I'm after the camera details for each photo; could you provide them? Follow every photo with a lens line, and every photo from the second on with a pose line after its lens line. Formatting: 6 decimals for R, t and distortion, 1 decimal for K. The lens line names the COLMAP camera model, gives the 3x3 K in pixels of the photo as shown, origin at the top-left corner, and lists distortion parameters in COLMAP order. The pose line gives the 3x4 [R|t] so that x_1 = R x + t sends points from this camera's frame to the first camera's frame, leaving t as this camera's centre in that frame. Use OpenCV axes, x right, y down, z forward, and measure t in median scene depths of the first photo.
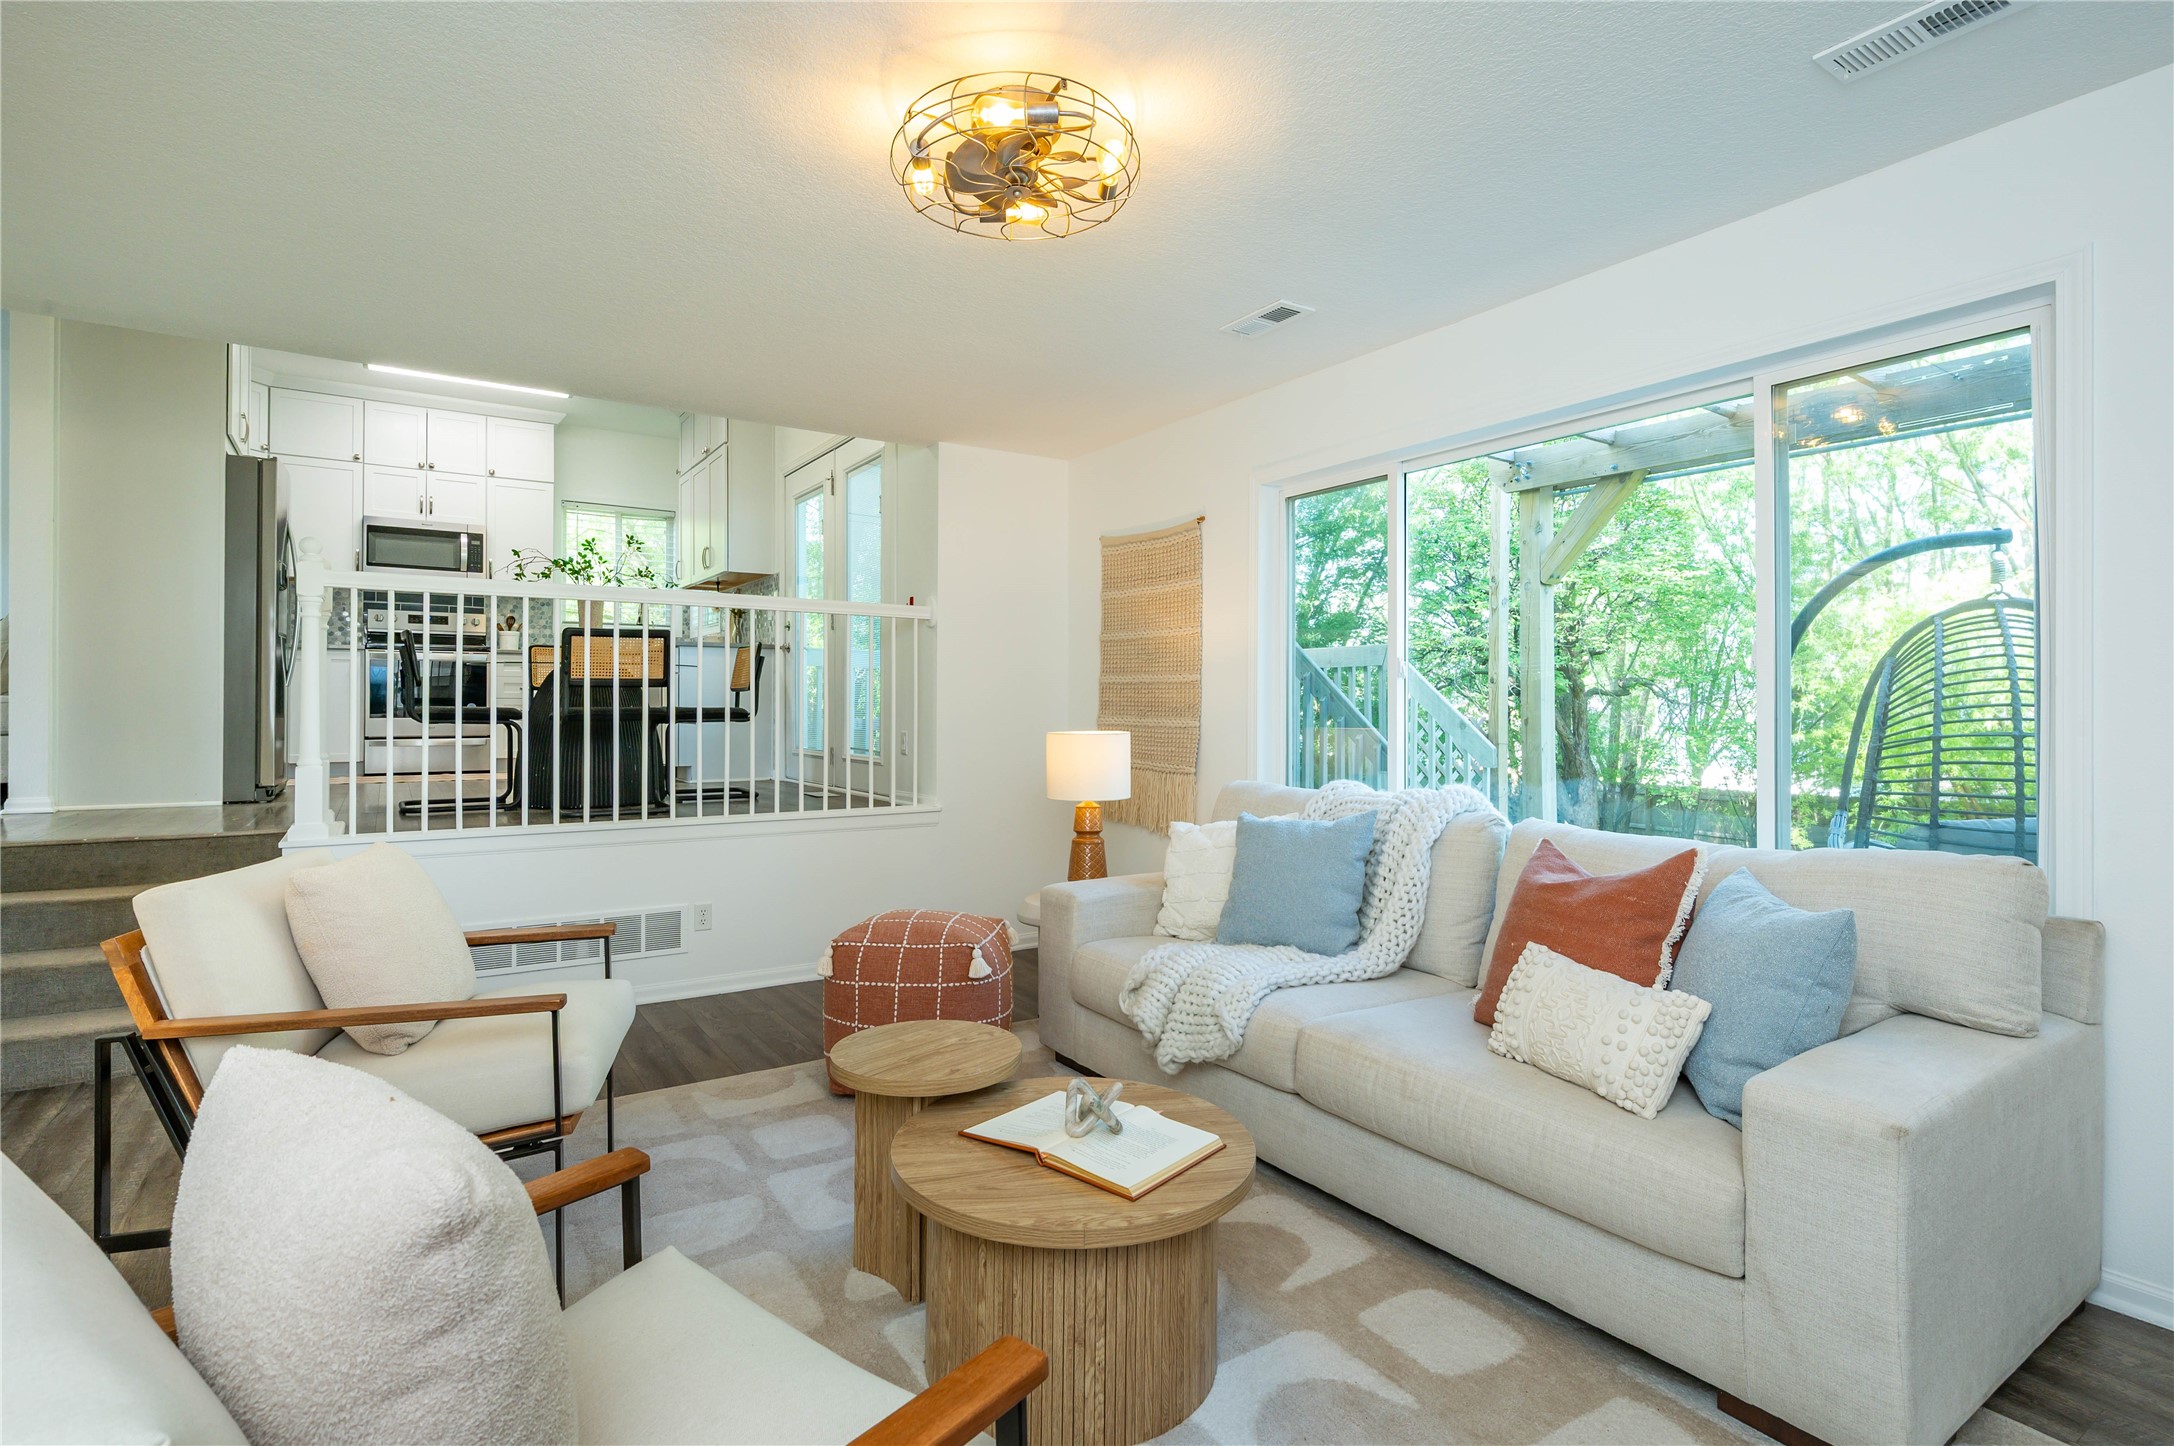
lens RADIAL K [[1069.7, 0, 1098.8], [0, 1069.7, 700.7], [0, 0, 1]] dist [0.000895, 0.000293]
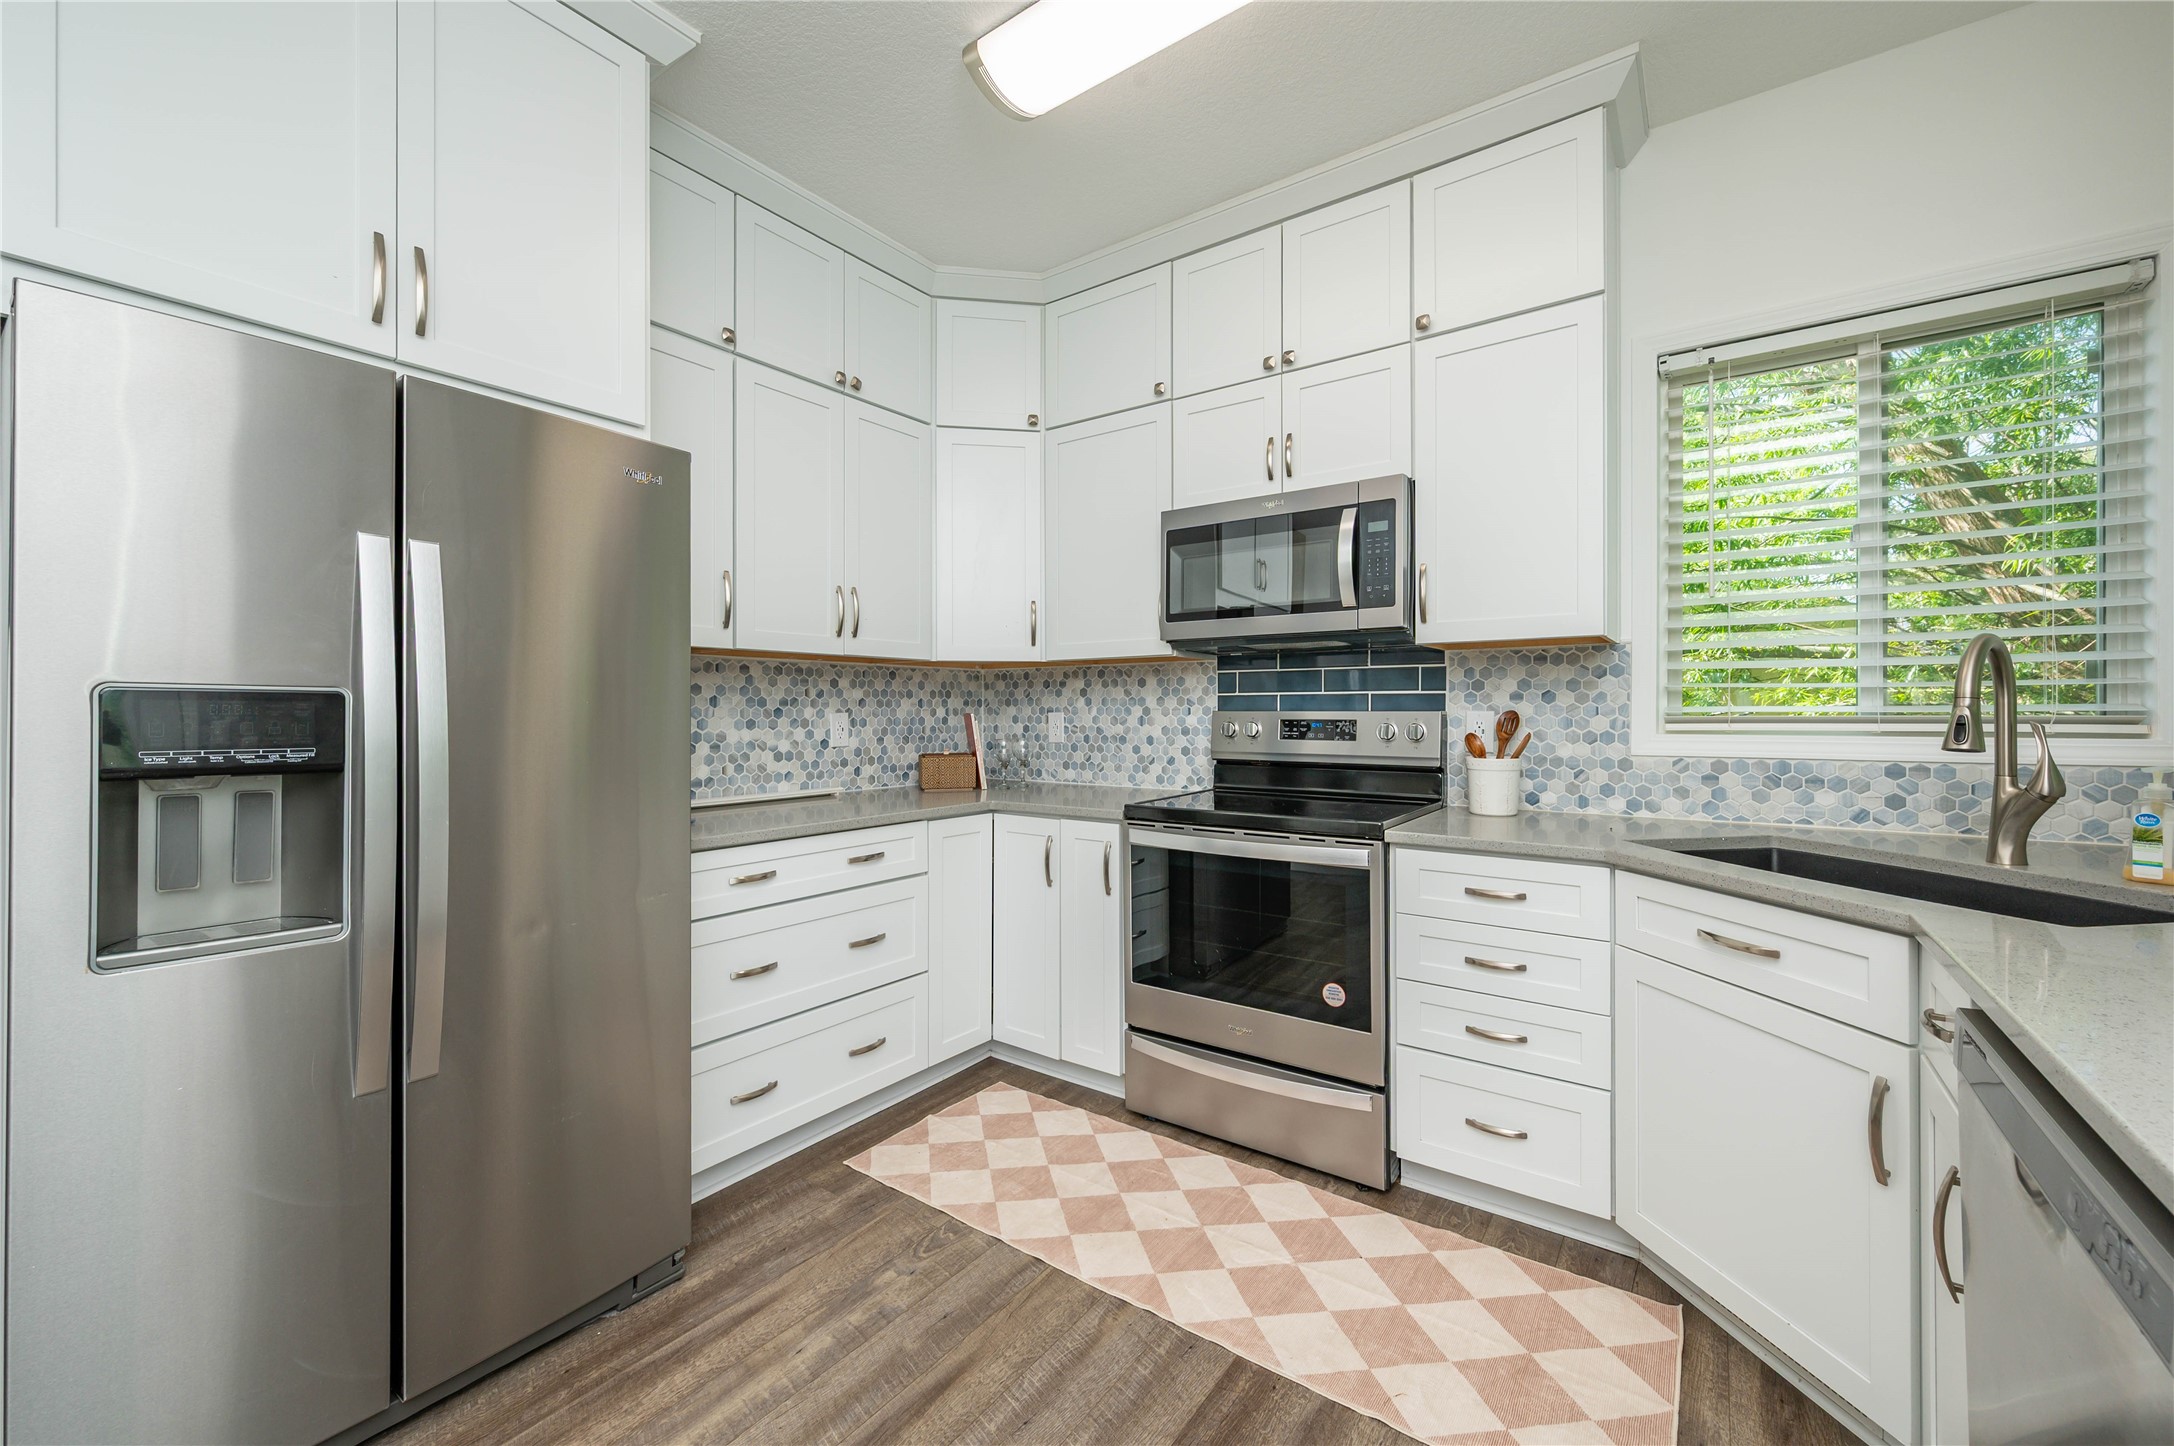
lens RADIAL K [[865.7, 0, 1087.1], [0, 865.7, 712.2], [0, 0, 1]] dist [0.000714, -0.000802]
pose [[0.345578, -0.002381, -0.938387, -0.340802], [0.005389, 0.999985, -0.000553, -0.084701], [0.938375, -0.004866, 0.345586, 0.811431]]
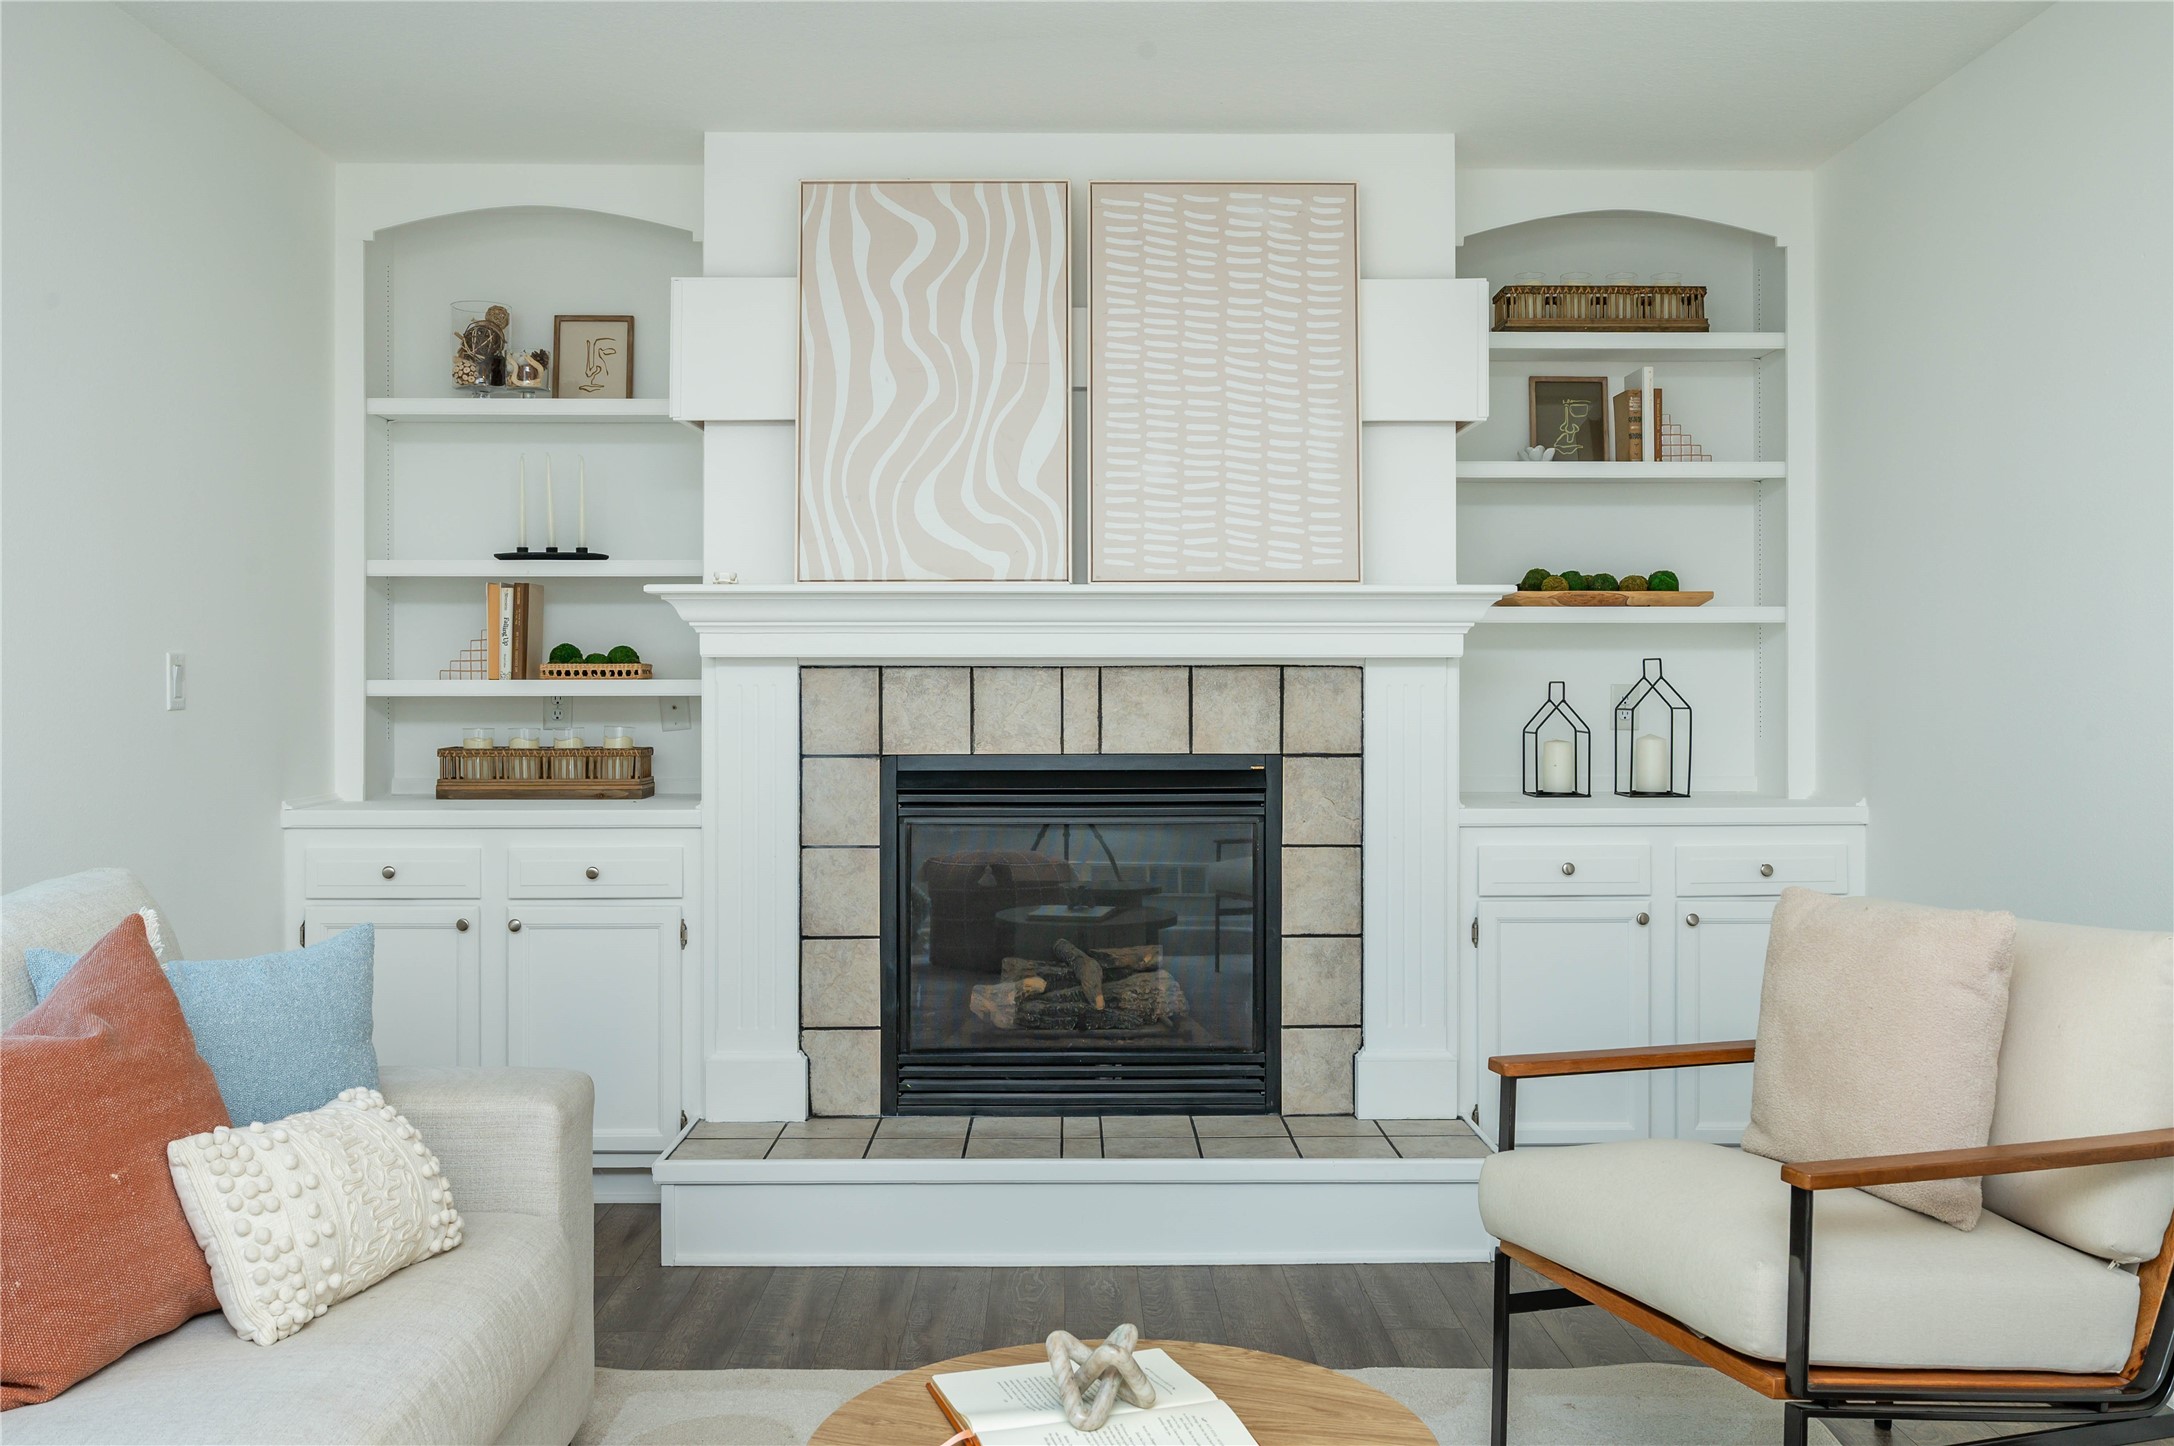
lens RADIAL K [[1894.1, 0, 1053.9], [0, 1894.1, 691.5], [0, 0, 1]] dist [-0.004647, 0.003640]
pose [[-0.840416, -0.001398, 0.541939, -0.134998], [-0.000276, 0.999998, 0.002151, 0.003189], [-0.541941, 0.001658, -0.840415, 0.477401]]
